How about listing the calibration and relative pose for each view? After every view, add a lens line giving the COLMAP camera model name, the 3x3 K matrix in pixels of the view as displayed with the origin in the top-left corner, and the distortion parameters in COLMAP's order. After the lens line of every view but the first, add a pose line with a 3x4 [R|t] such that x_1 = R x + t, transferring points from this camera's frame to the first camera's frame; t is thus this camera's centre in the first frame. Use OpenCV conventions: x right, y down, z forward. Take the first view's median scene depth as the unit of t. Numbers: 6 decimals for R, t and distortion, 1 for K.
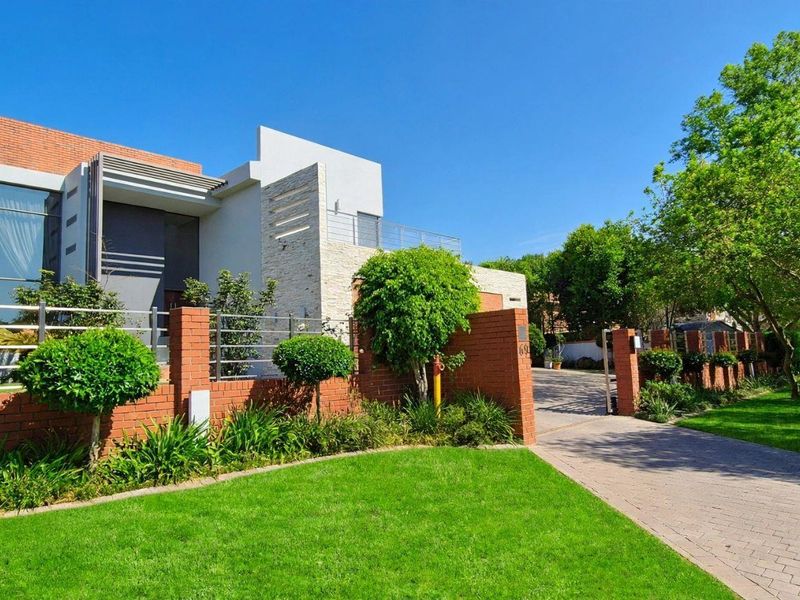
lens RADIAL K [[542.7, 0, 400.0], [0, 542.7, 300.0], [0, 0, 1]] dist [-0.003897, -0.002856]
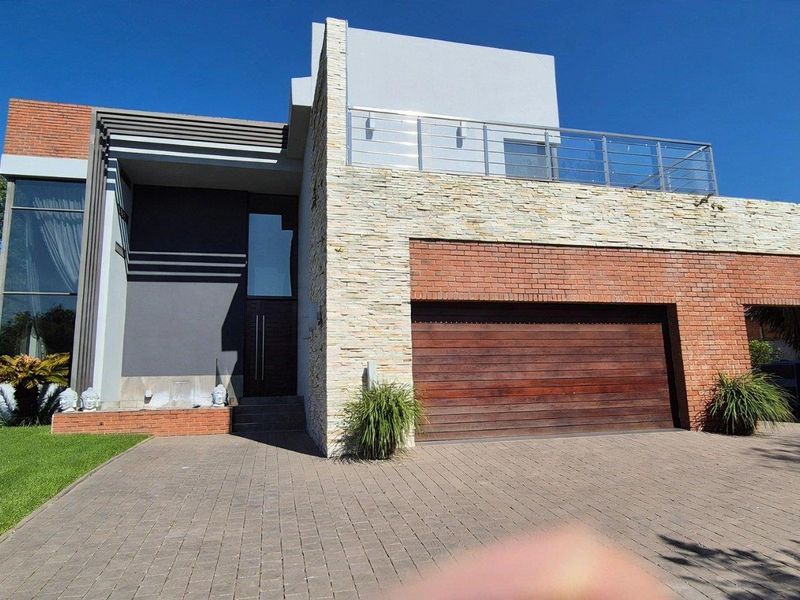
lens RADIAL K [[505.3, 0, 396.8], [0, 505.3, 295.6], [0, 0, 1]] dist [-0.001467, -0.000114]
pose [[0.839571, -0.066130, -0.539209, 0.127878], [0.049334, 0.997743, -0.045551, 0.028183], [0.541005, 0.011642, 0.840939, 0.580181]]
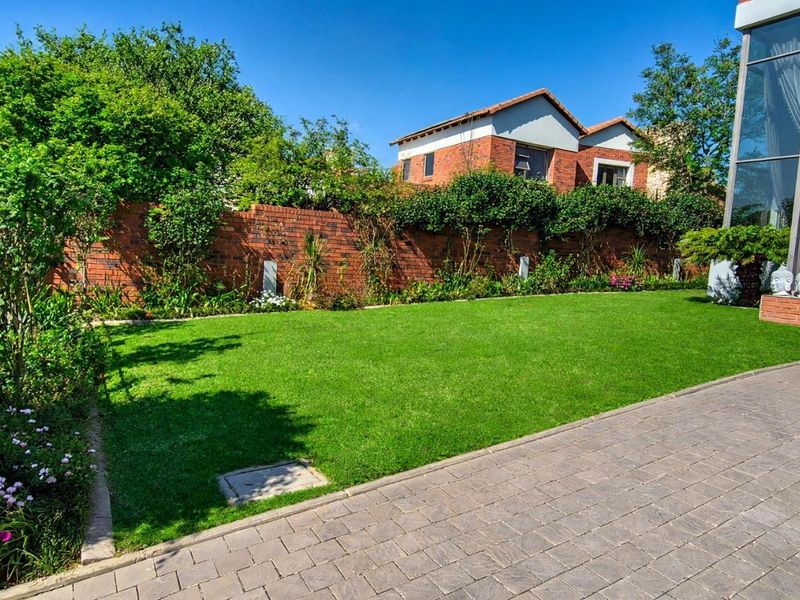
lens RADIAL K [[542.7, 0, 400.0], [0, 542.7, 300.0], [0, 0, 1]] dist [-0.003897, -0.002856]
pose [[-0.254027, 0.120077, -0.959714, 0.101583], [0.080550, 0.991443, 0.102726, 0.033736], [0.963837, -0.051209, -0.261525, 0.619776]]
